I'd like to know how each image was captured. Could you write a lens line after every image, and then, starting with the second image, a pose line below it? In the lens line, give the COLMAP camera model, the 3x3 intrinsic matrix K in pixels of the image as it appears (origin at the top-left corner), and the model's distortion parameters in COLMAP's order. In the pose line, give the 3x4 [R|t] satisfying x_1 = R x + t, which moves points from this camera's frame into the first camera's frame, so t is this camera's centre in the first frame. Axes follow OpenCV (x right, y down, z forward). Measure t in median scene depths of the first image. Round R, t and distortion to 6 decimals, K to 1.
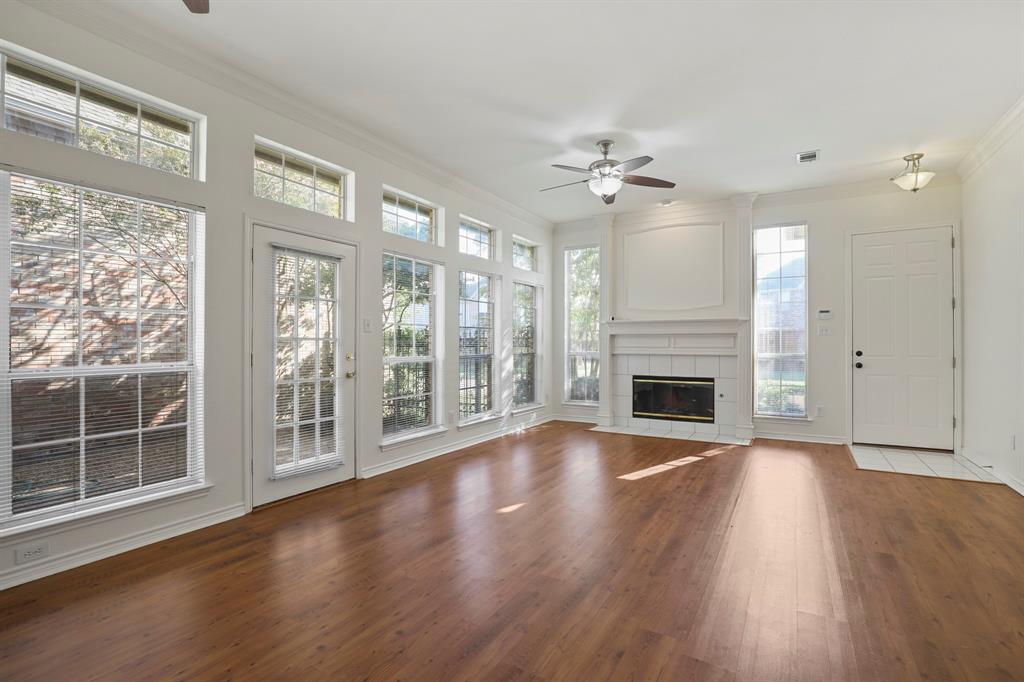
lens RADIAL K [[473.7, 0, 517.5], [0, 473.7, 342.4], [0, 0, 1]] dist [-0.023661, 0.001643]
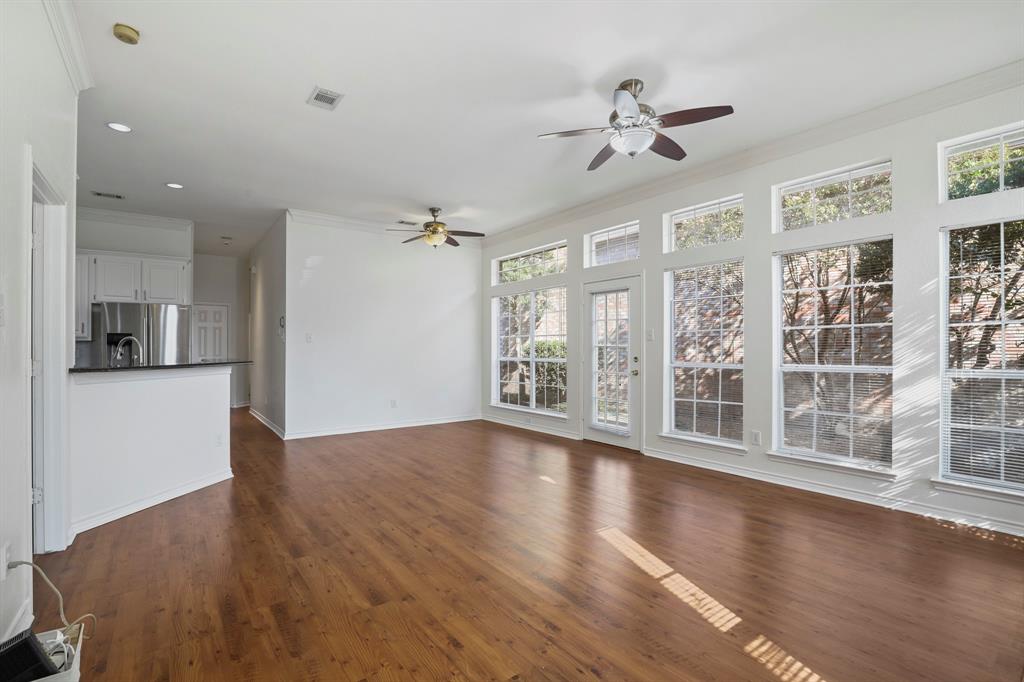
lens RADIAL K [[469.6, 0, 514.3], [0, 469.6, 342.8], [0, 0, 1]] dist [-0.025416, 0.001932]
pose [[-0.390014, -0.011006, -0.920743, 0.900268], [0.000519, 0.999926, -0.012172, -0.002590], [0.920809, -0.005225, -0.389979, 1.062802]]
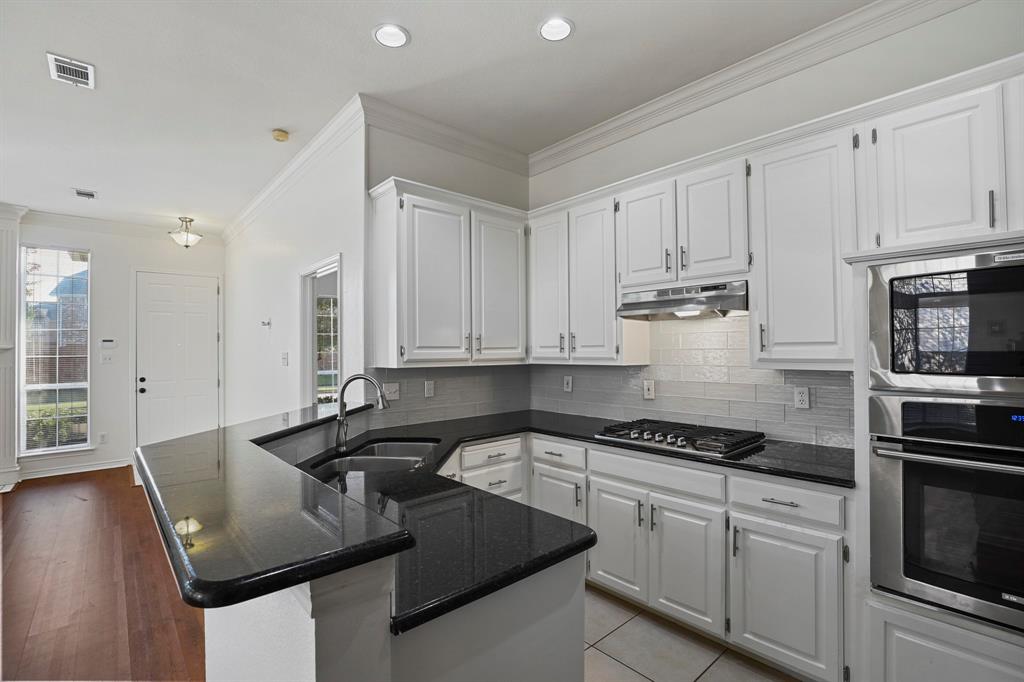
lens RADIAL K [[469.6, 0, 514.3], [0, 469.6, 342.8], [0, 0, 1]] dist [-0.025416, 0.001932]
pose [[0.310798, 0.010294, 0.950420, -0.039395], [0.007771, 0.999880, -0.013371, -0.049695], [-0.950444, 0.011542, 0.310681, -0.203734]]
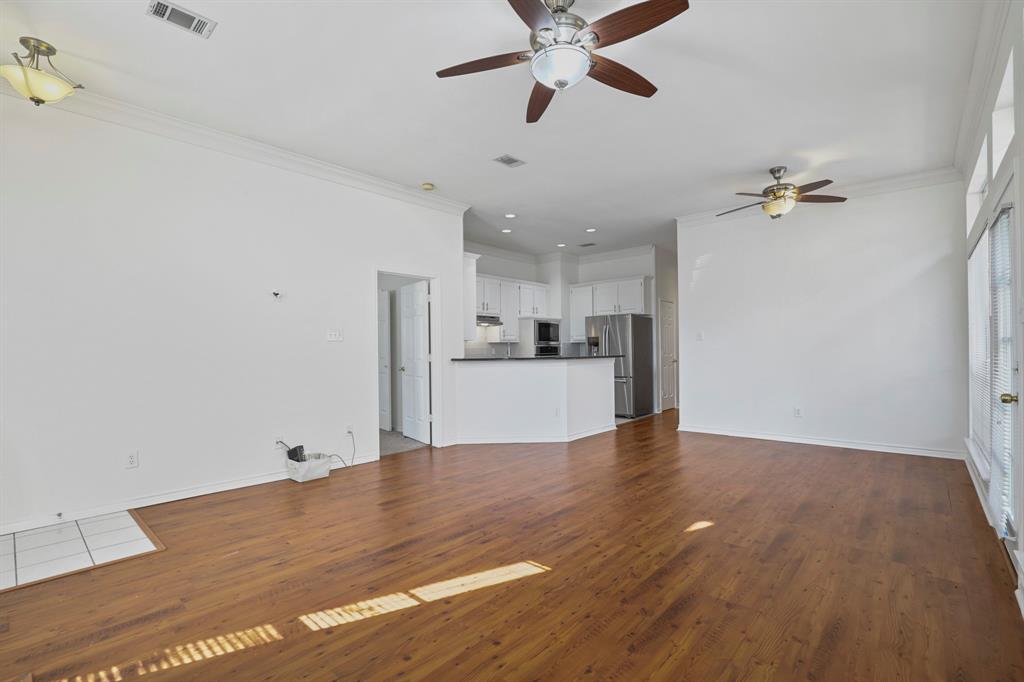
lens RADIAL K [[469.6, 0, 514.3], [0, 469.6, 342.8], [0, 0, 1]] dist [-0.025416, 0.001932]
pose [[-0.981626, 0.009090, 0.190597, 0.130236], [0.006881, 0.999901, -0.012247, -0.000183], [-0.190689, -0.010710, -0.981592, 1.479367]]
